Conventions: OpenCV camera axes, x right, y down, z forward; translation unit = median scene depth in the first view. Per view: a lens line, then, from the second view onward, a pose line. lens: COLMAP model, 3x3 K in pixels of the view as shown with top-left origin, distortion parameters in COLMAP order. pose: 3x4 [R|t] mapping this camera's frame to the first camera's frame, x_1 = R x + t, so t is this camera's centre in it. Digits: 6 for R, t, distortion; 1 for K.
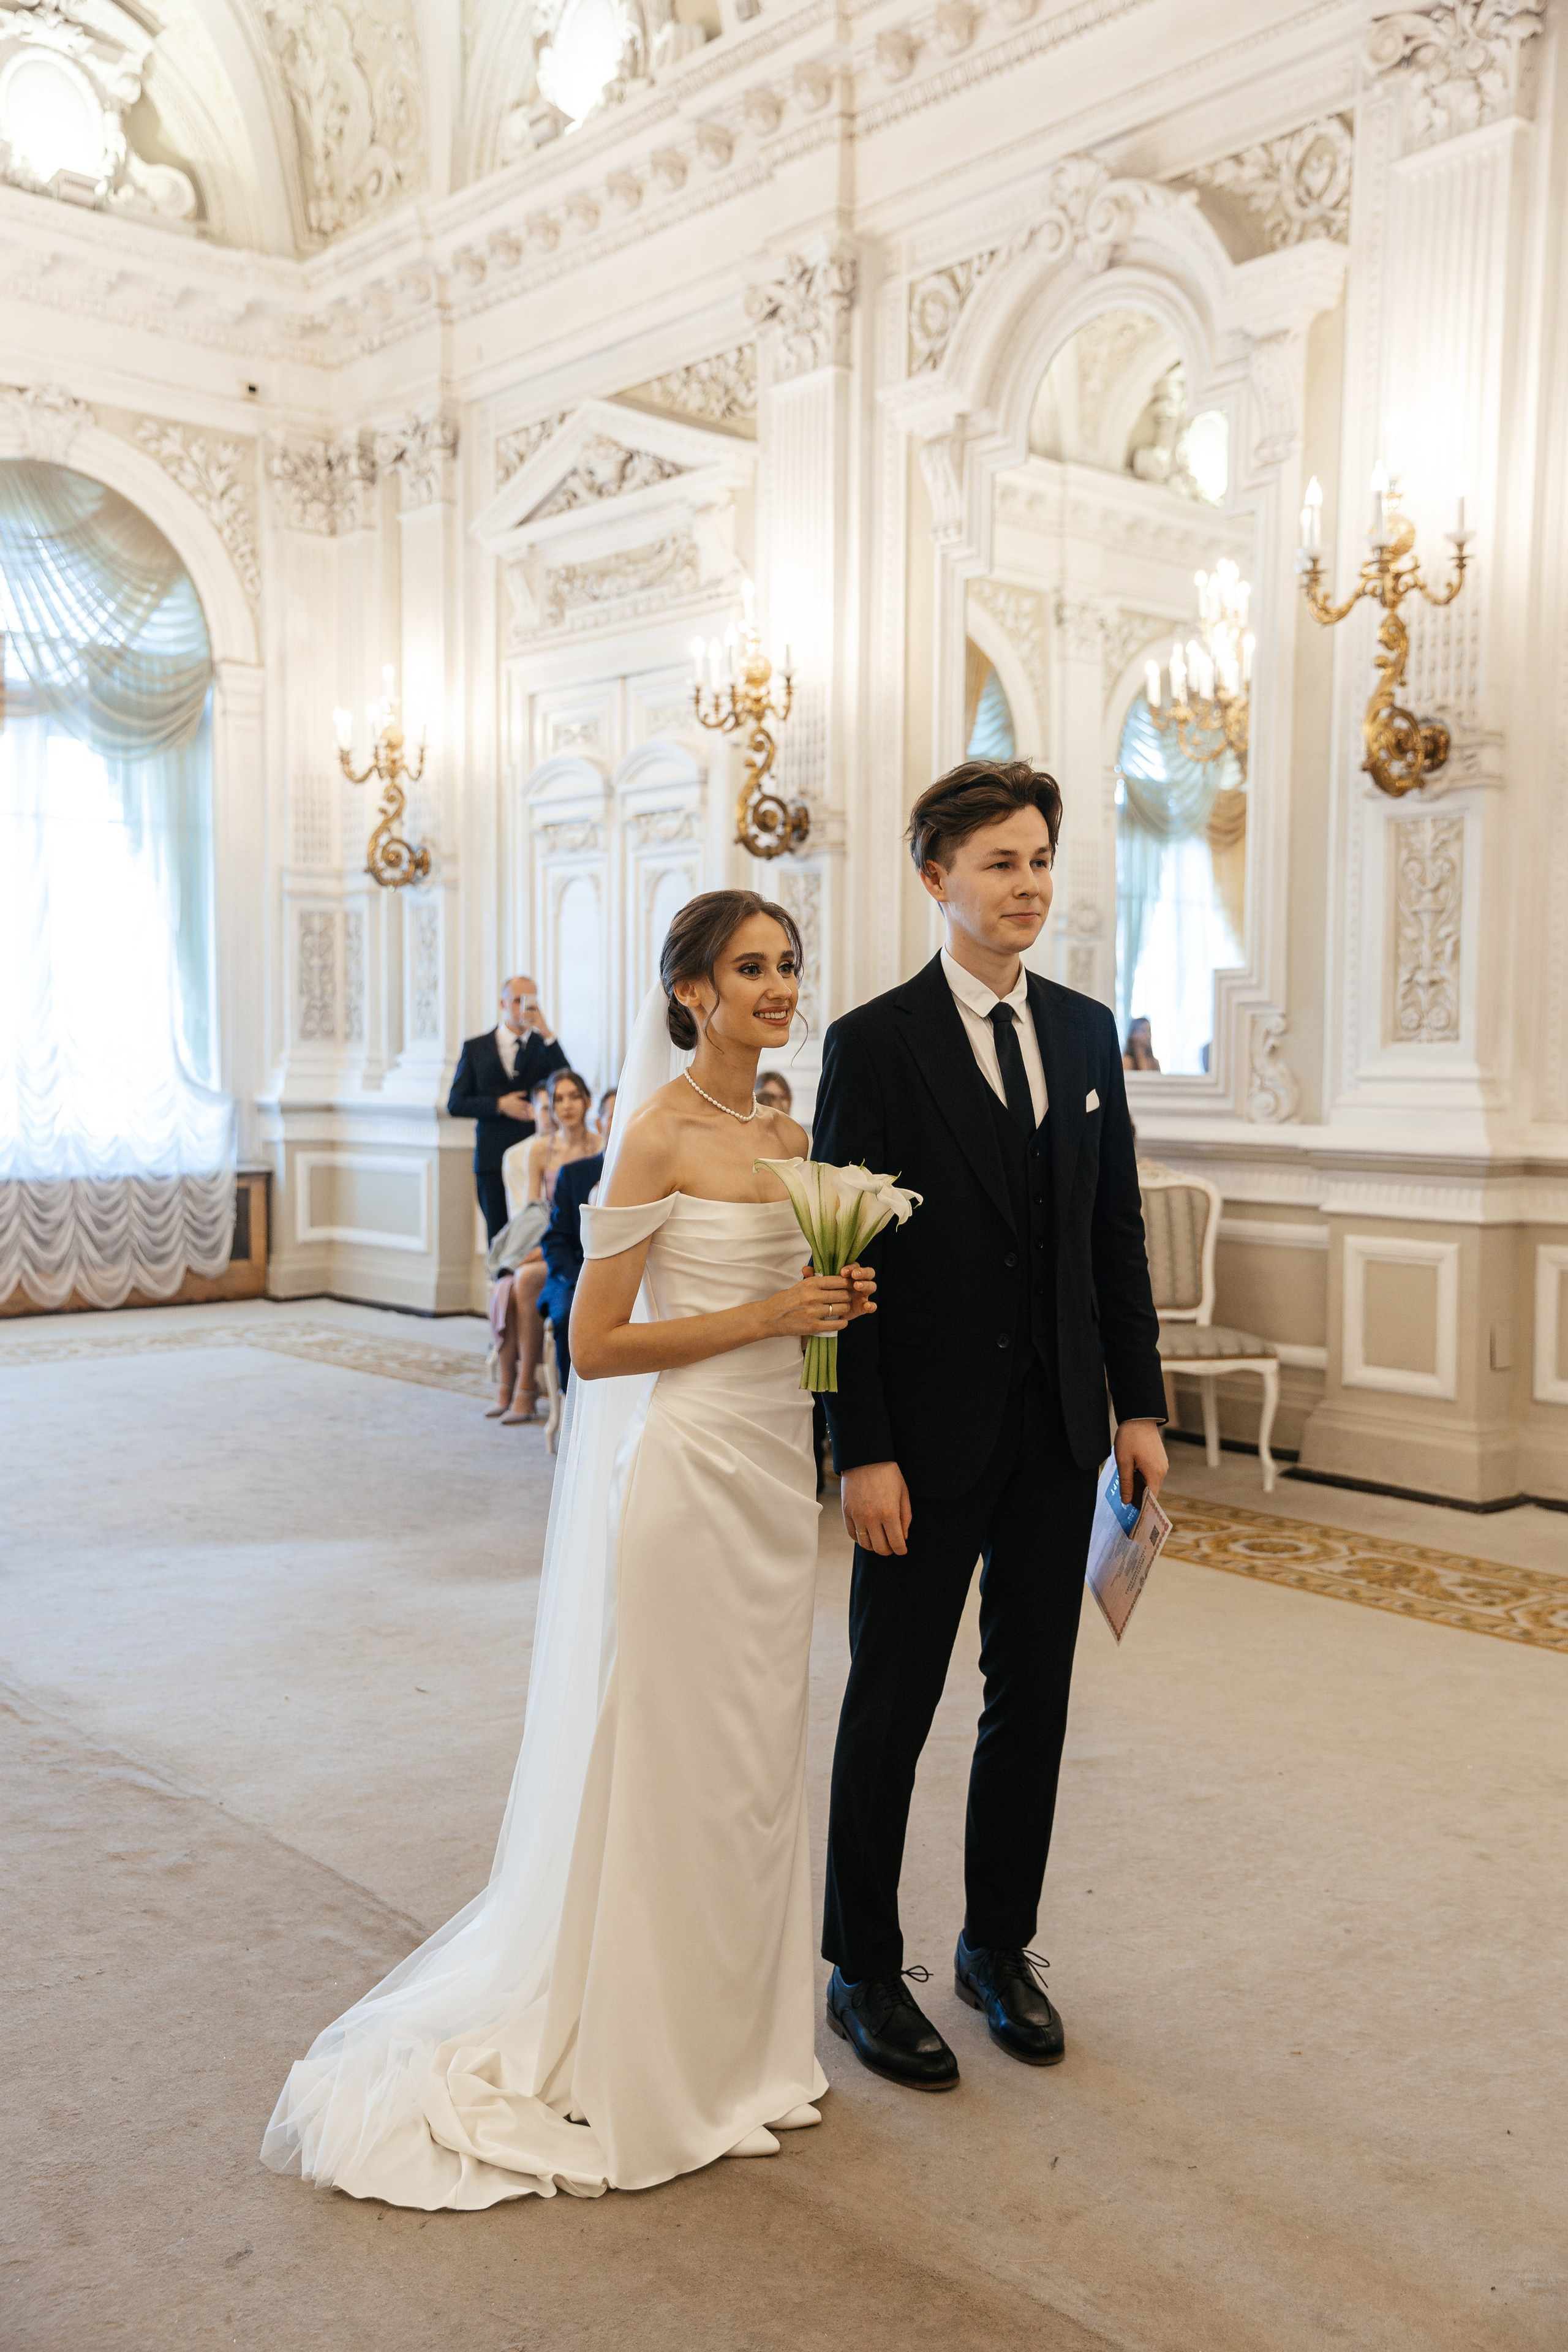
lens RADIAL K [[2132.3, 0, 753.7], [0, 2132.3, 1157.5], [0, 0, 1]] dist [0.055195, 0.058397]
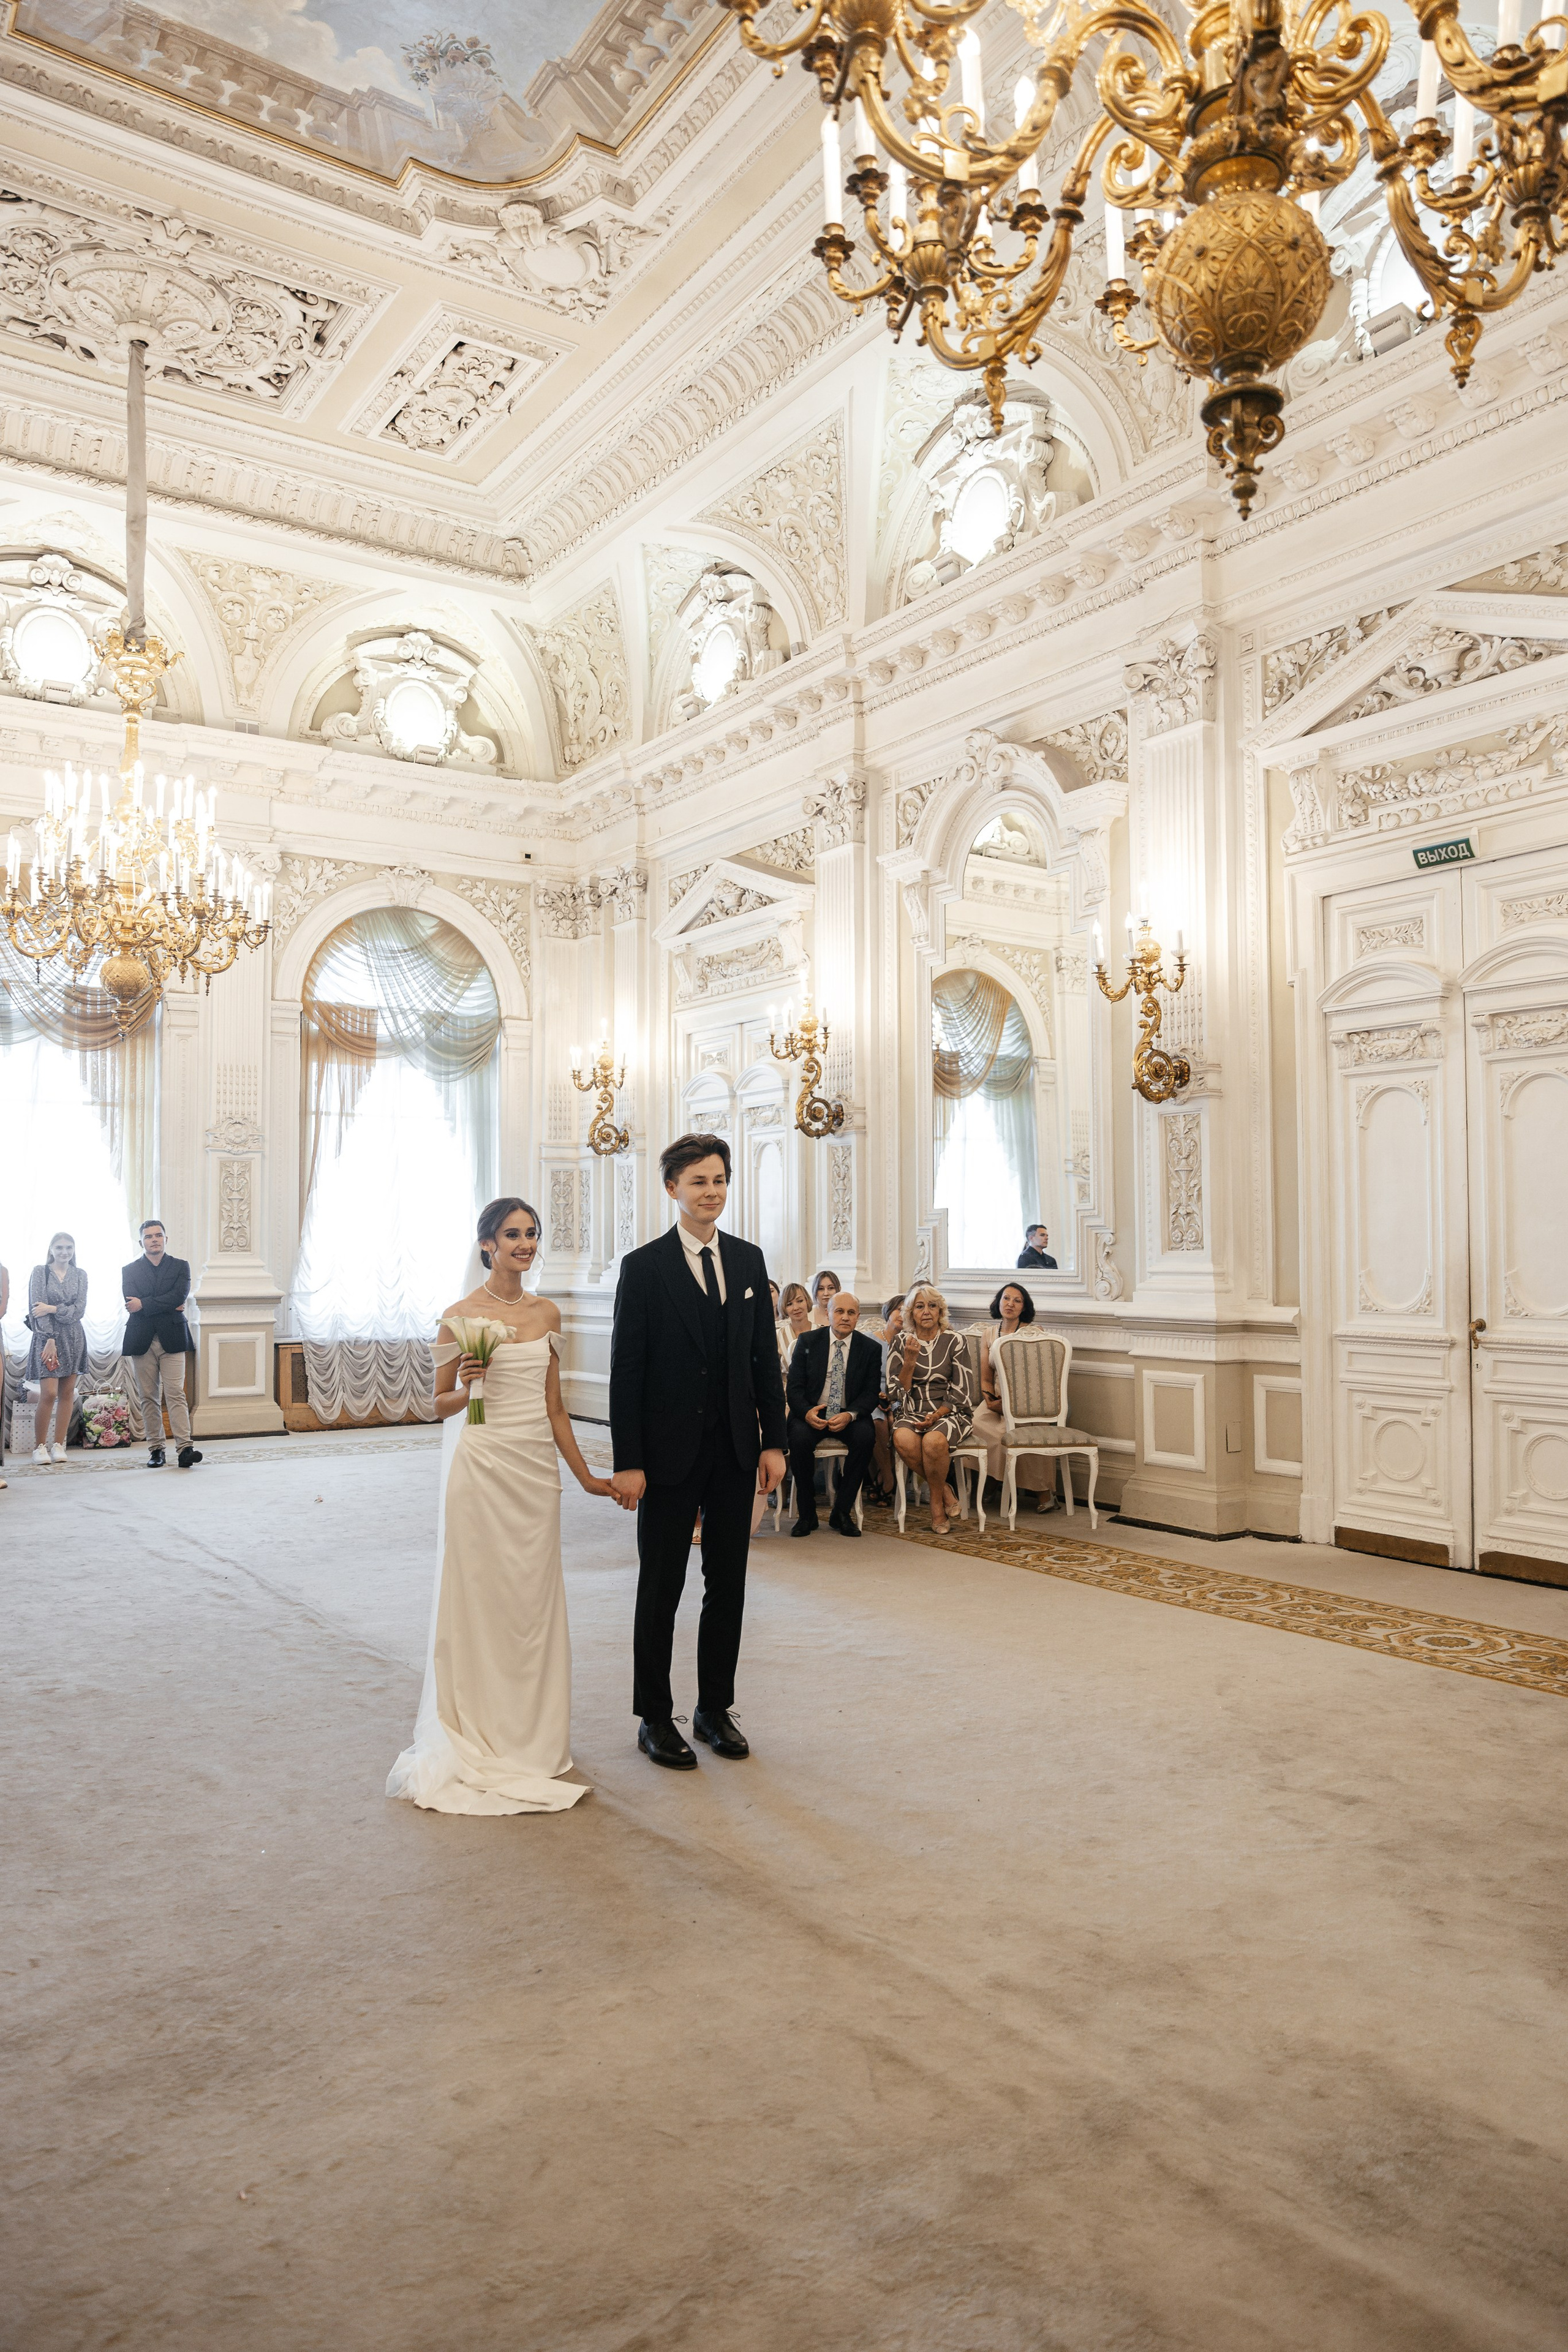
lens RADIAL K [[1557.5, 0, 786.8], [0, 1557.5, 1176.7], [0, 0, 1]] dist [-0.076527, 0.062535]
pose [[0.994518, -0.014582, -0.103544, 0.095915], [0.004599, 0.995370, -0.096009, 0.001591], [0.104464, 0.095006, 0.989980, -0.145745]]
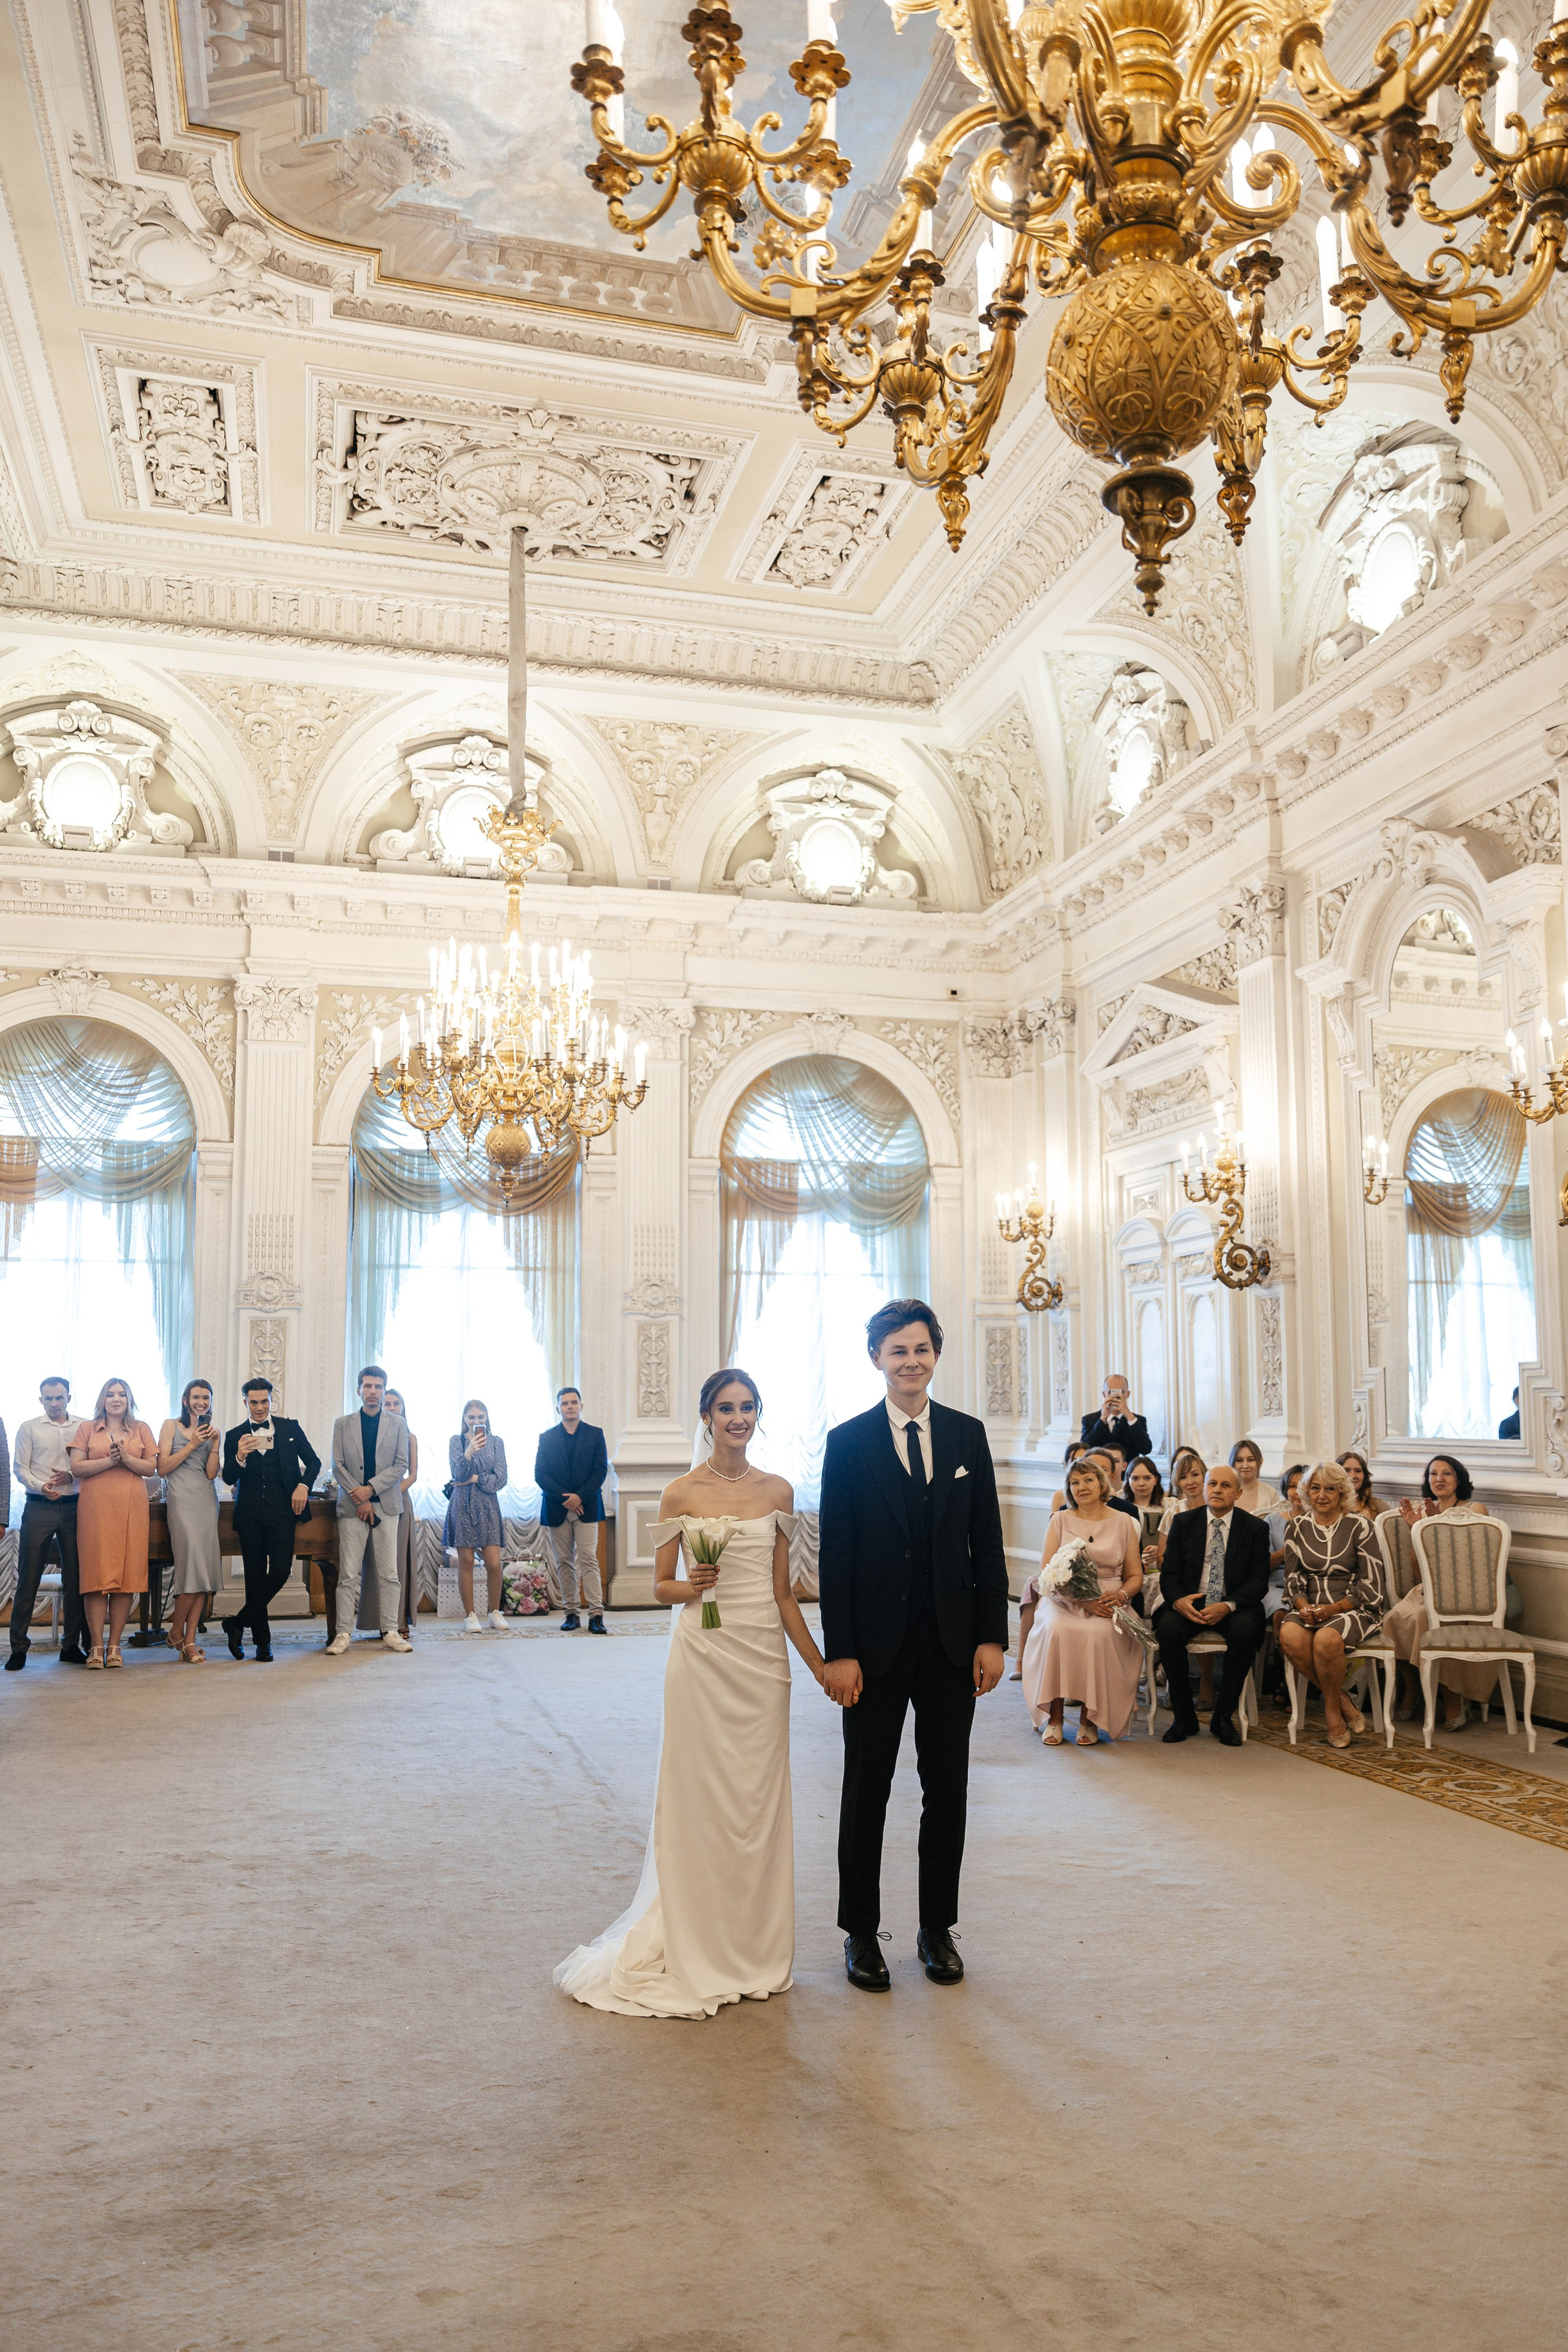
lens RADIAL K [[1713.2, 0, 841.3], [0, 1713.2, 1243.5], [0, 0, 1]] dist [-0.091447, 0.085865]
pose [[0.914703, -0.048738, -0.401177, 0.202629], [-0.010658, 0.989446, -0.144507, -0.002438], [0.403986, 0.136457, 0.904530, -0.128441]]
